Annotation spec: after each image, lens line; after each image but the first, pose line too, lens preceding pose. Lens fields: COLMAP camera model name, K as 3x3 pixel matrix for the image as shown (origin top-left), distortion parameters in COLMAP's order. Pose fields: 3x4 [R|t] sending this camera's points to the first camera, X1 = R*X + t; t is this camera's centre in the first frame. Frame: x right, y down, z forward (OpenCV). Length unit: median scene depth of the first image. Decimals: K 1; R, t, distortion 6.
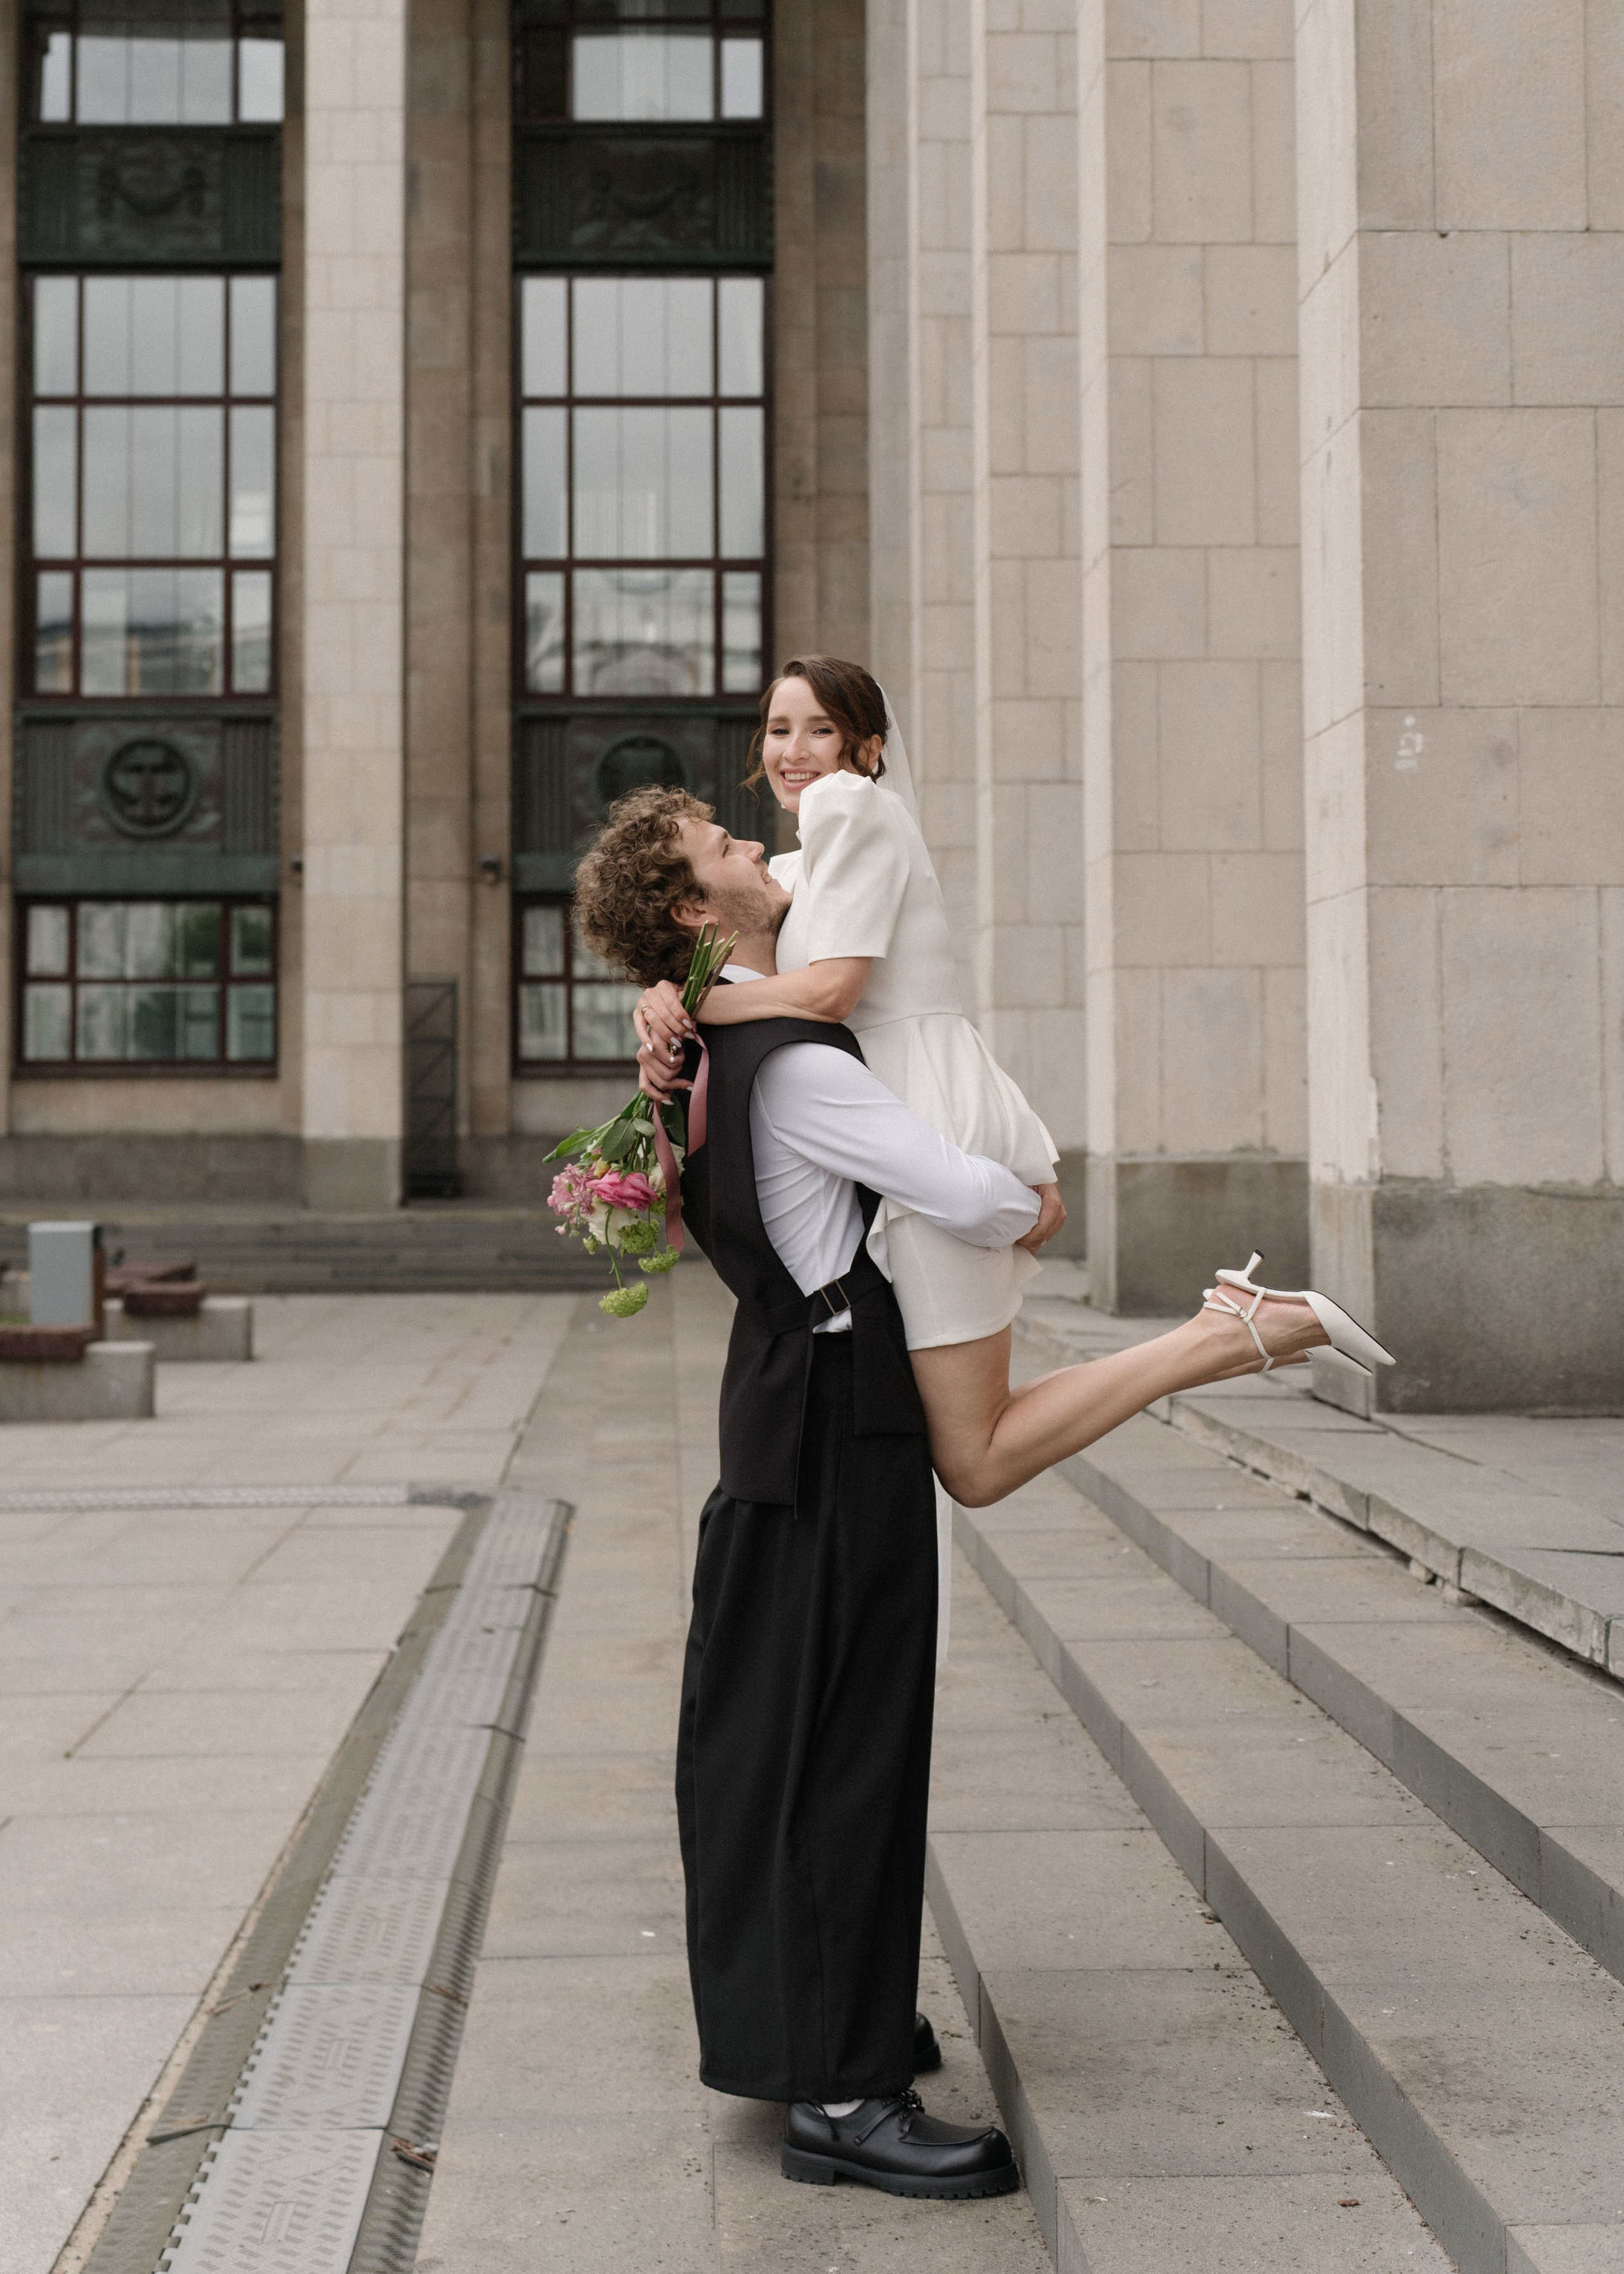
lens RADIAL K [[3461.8, 0, 698.6], [0, 3461.8, 968.2], [0, 0, 1]] dist [0.011954, 0.000000]
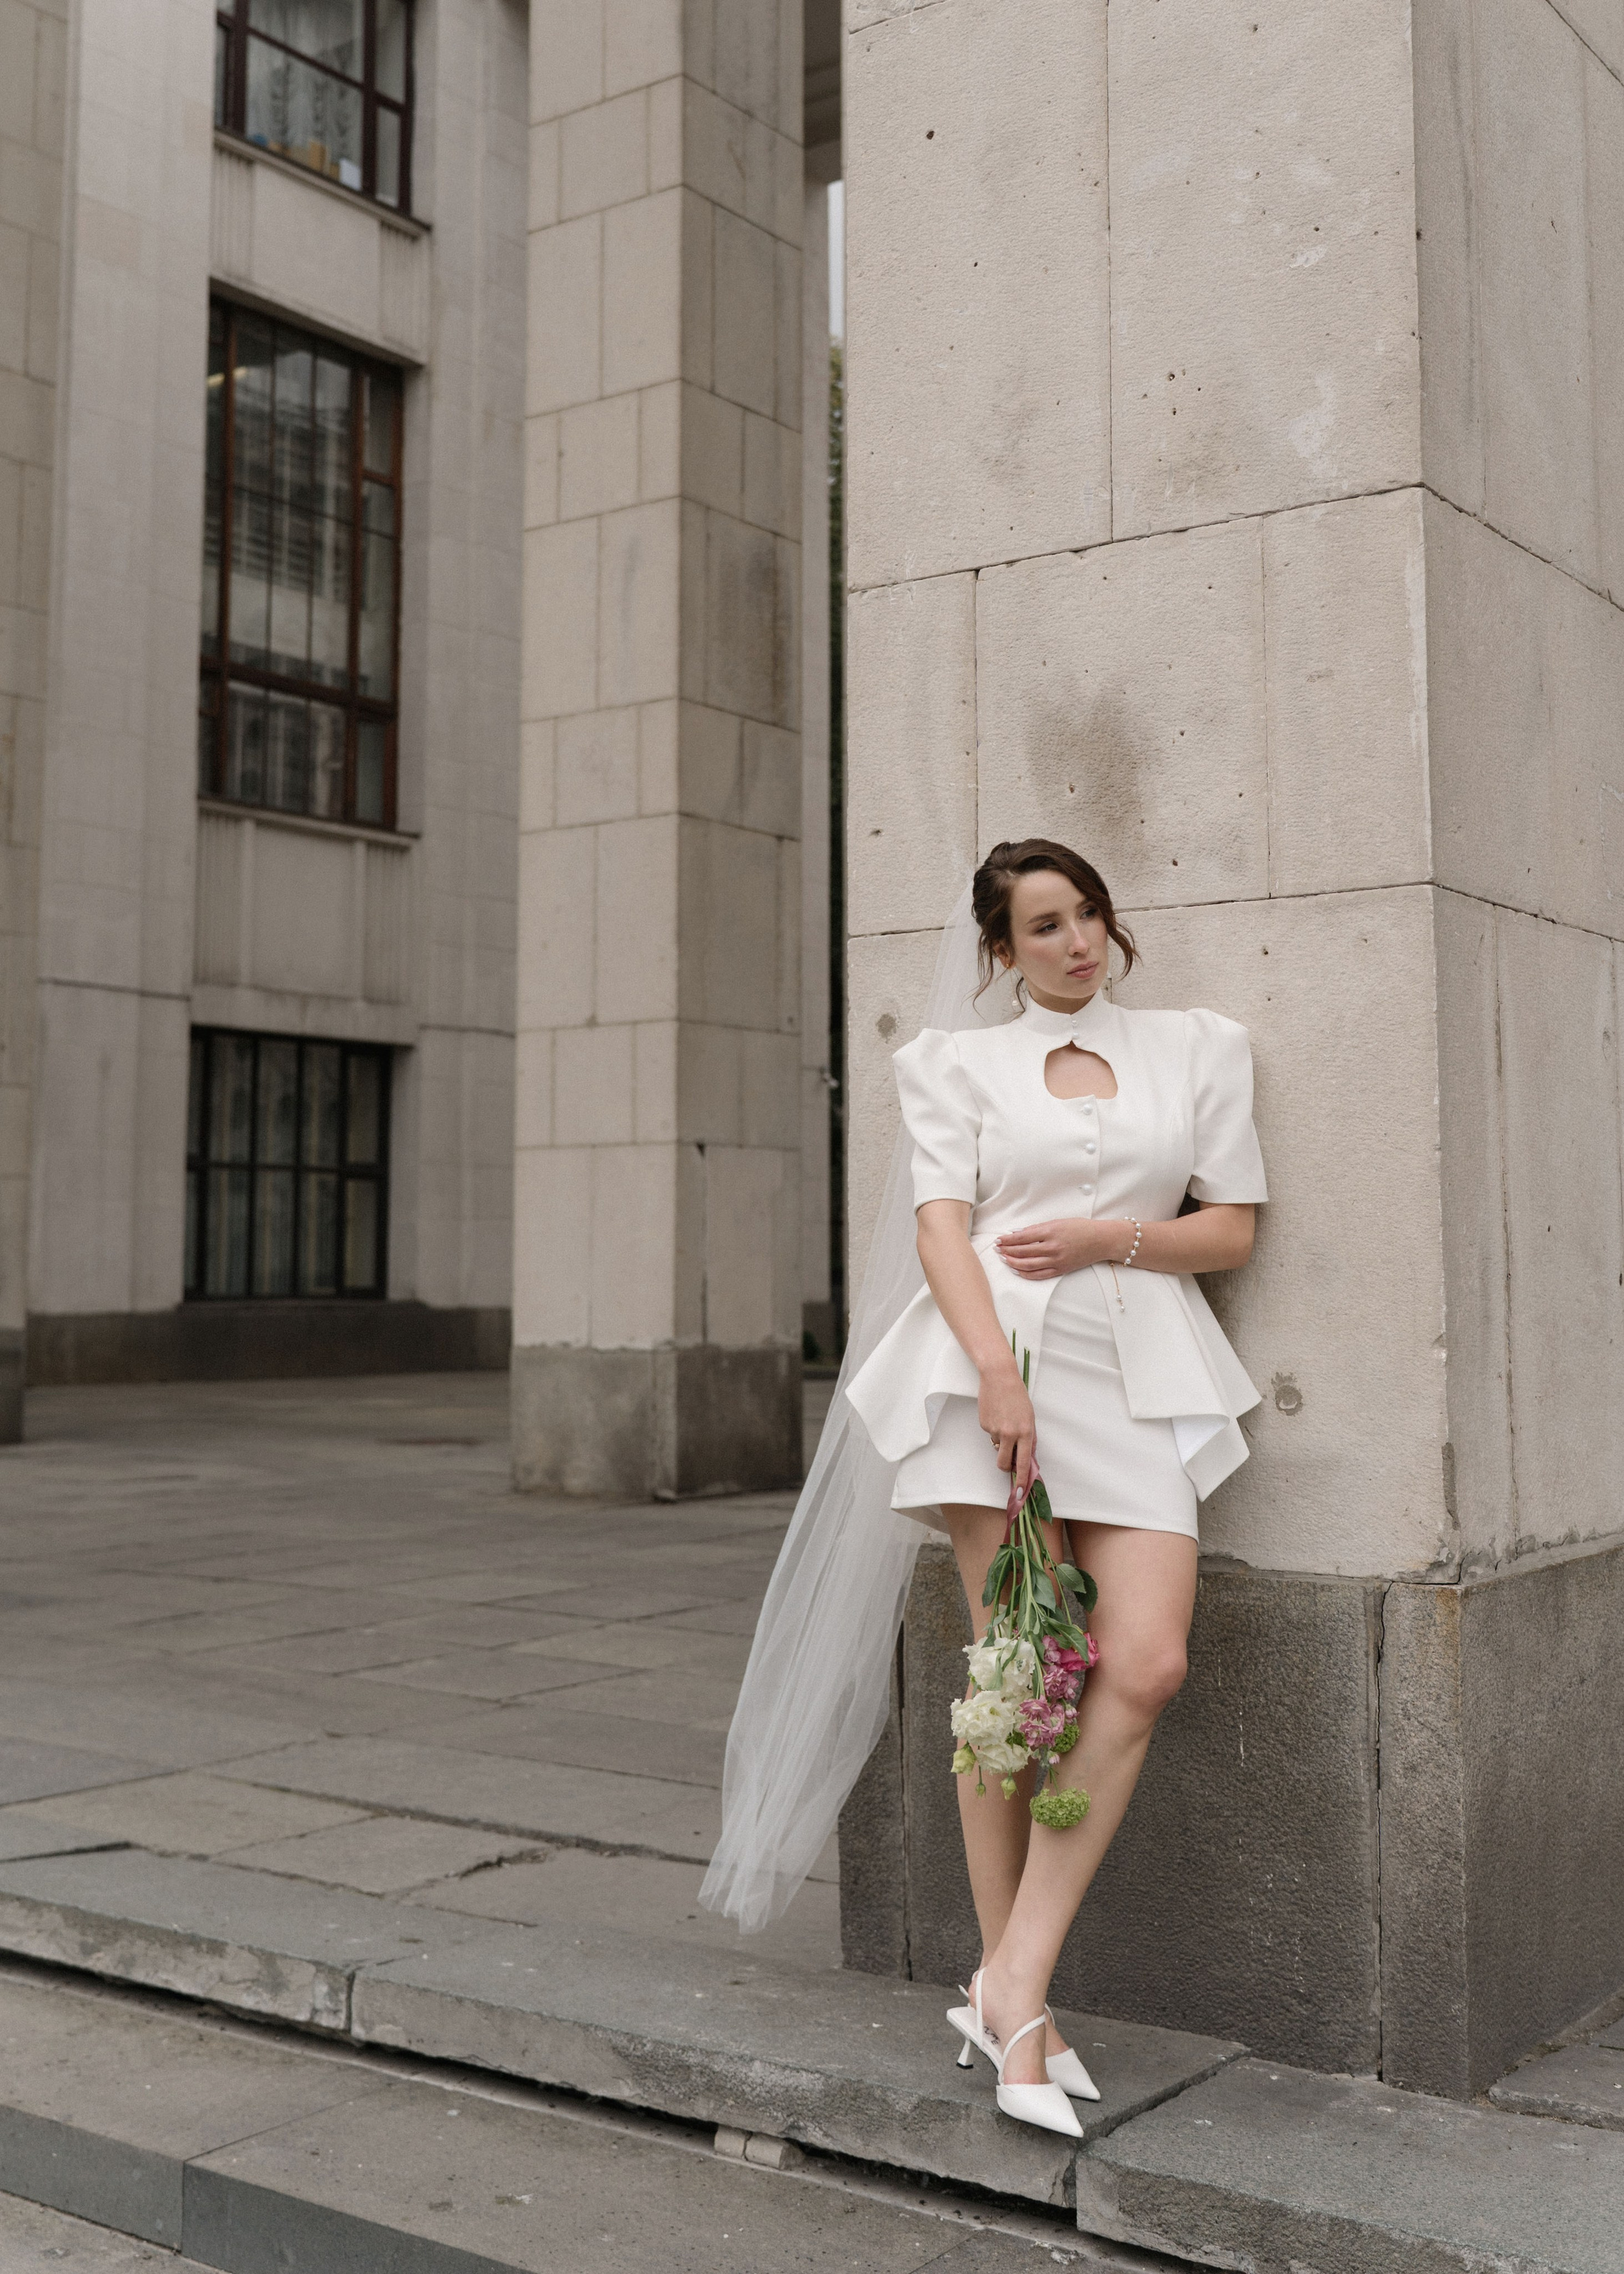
lens RADIAL K [[2530.7, 0, 784.1], [0, 2530.7, 1010.4], [0, 0, 1]] dist [0.011747, 0.000000]
pose [[0.591233, 0.087782, 0.801709, -0.108030], [-0.039785, 0.996023, -0.079718, 0.002456], [-0.805519, 0.015236, 0.592374, 0.332876]]
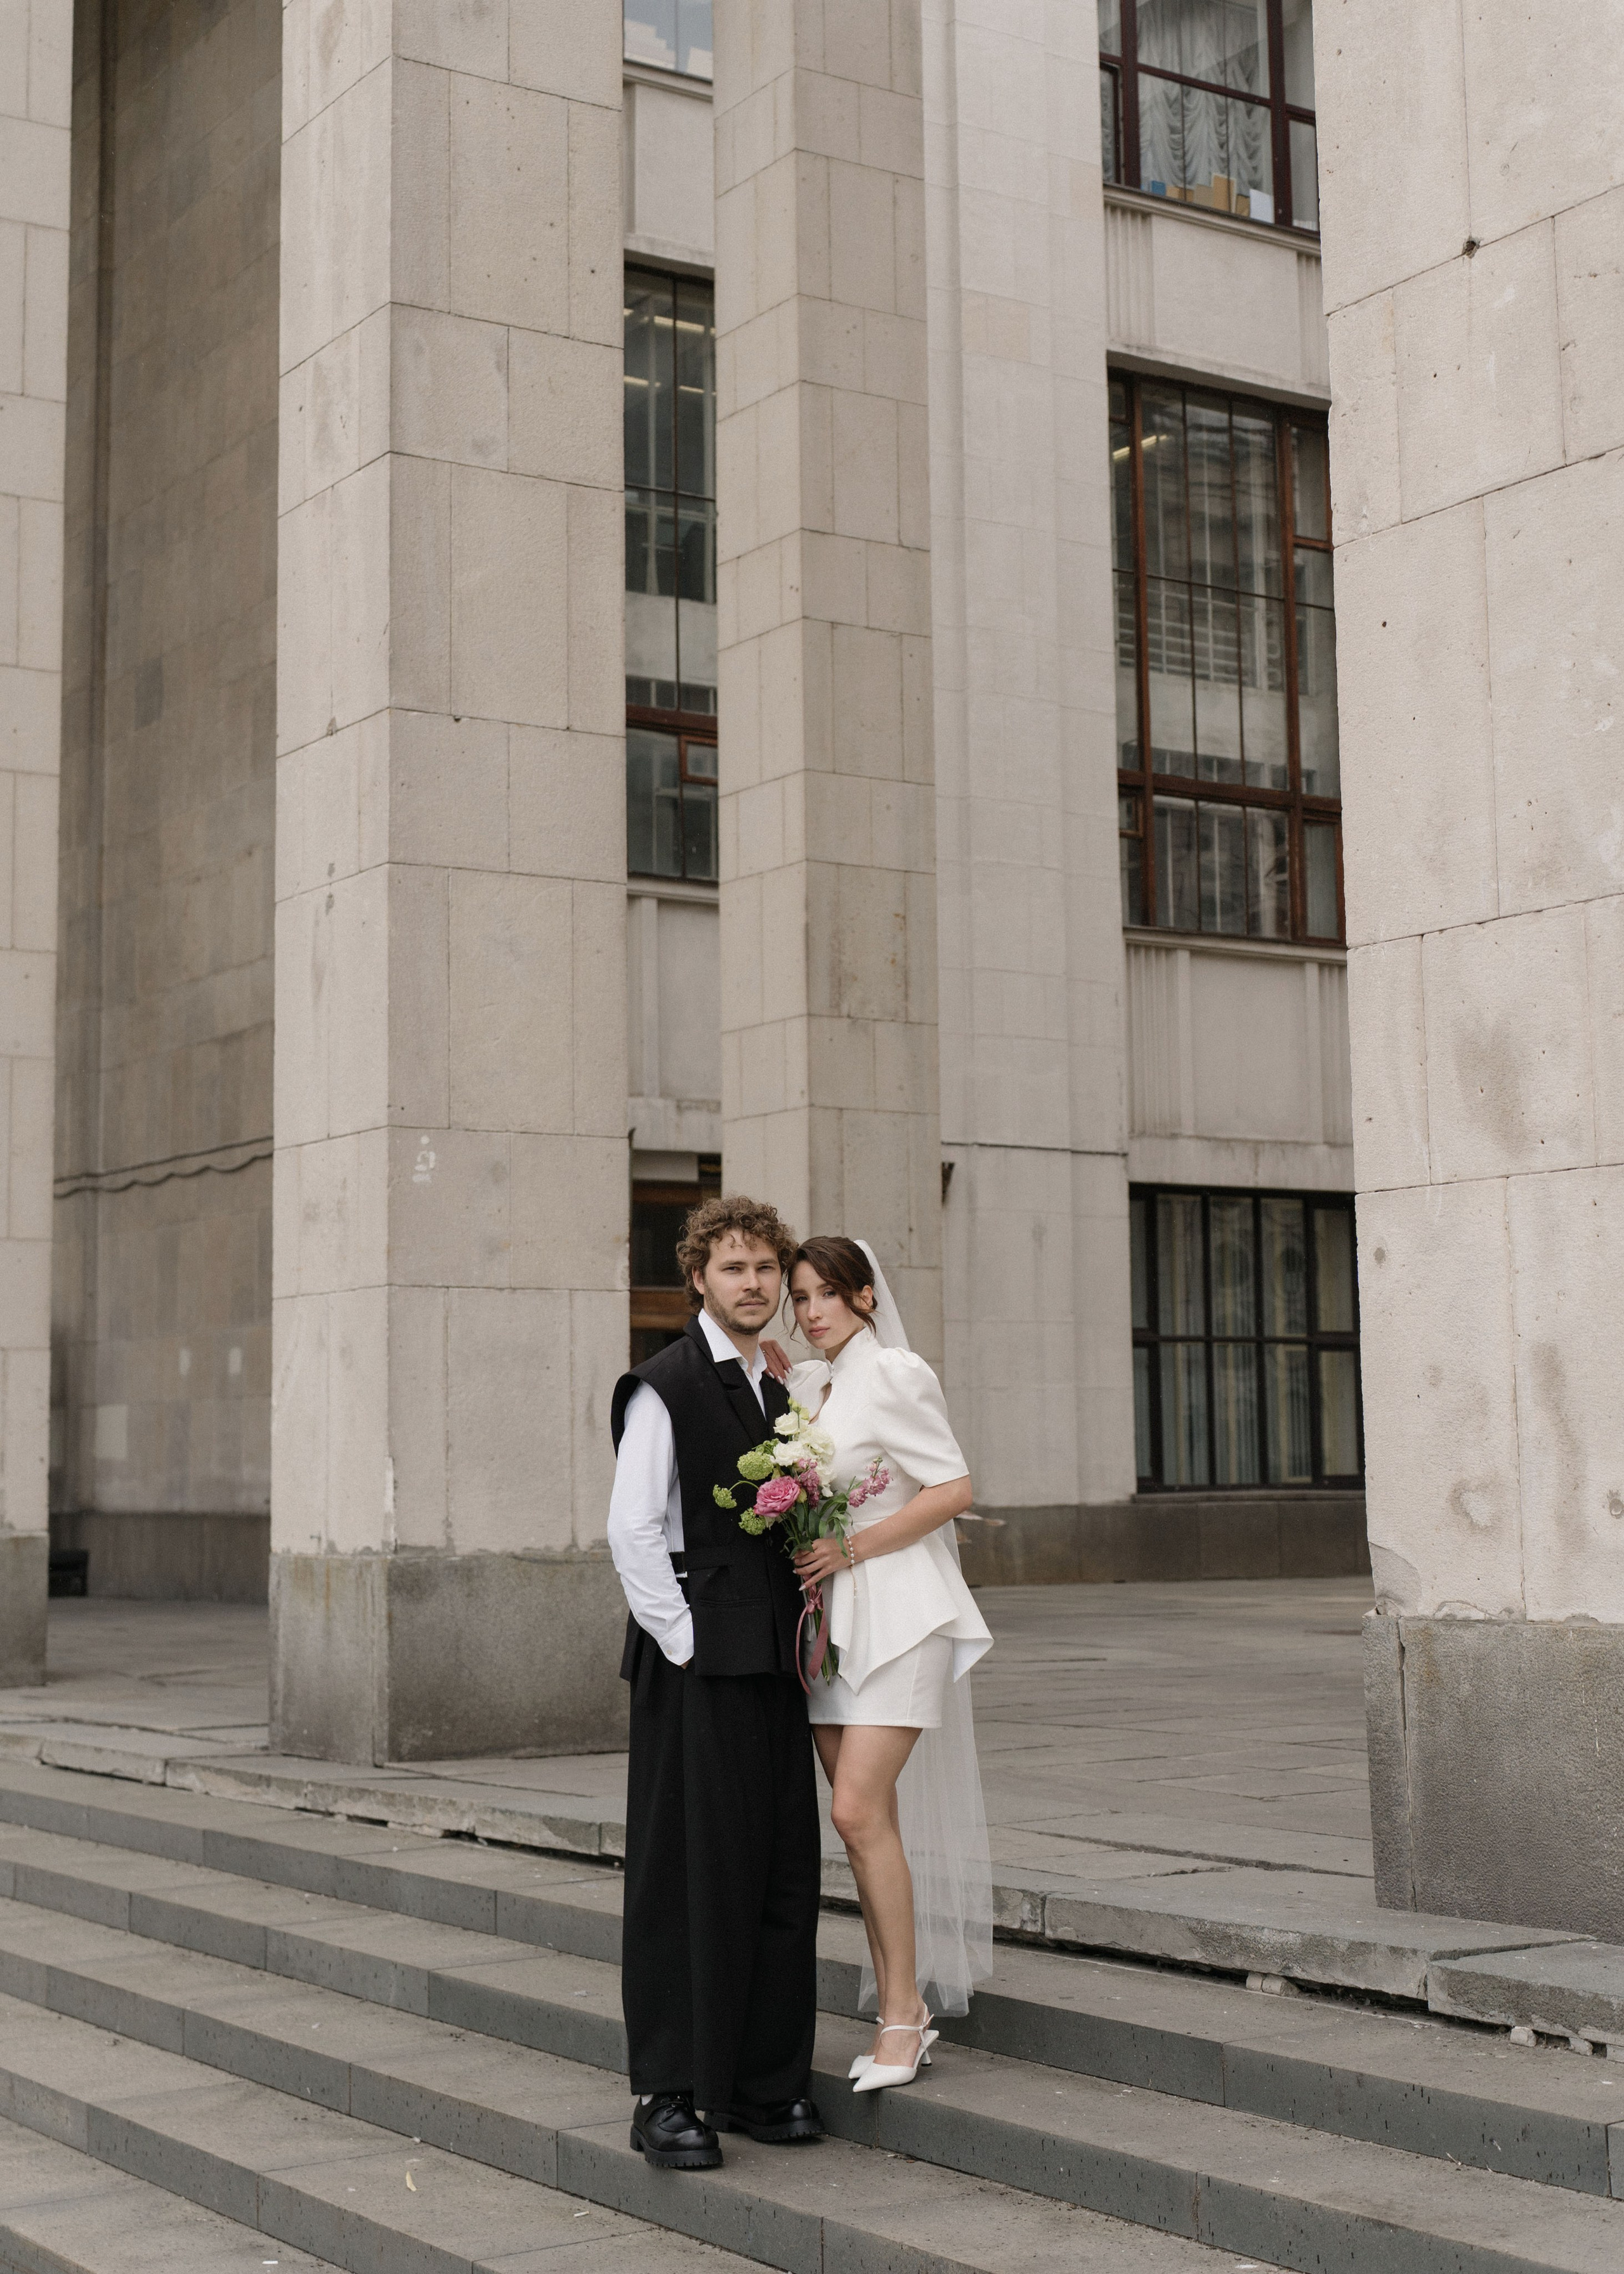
lens RADIAL K [[3461.8, 0, 771.0], [0, 3461.8, 1025.6], [0, 0, 1]] dist [0.011954, 0.000000]
pose [[0.841609, 0.062065, 0.536510, -0.307333], [-0.013558, 0.995490, -0.093893, -0.003834], [-0.539918, 0.071747, 0.838654, -0.013046]]
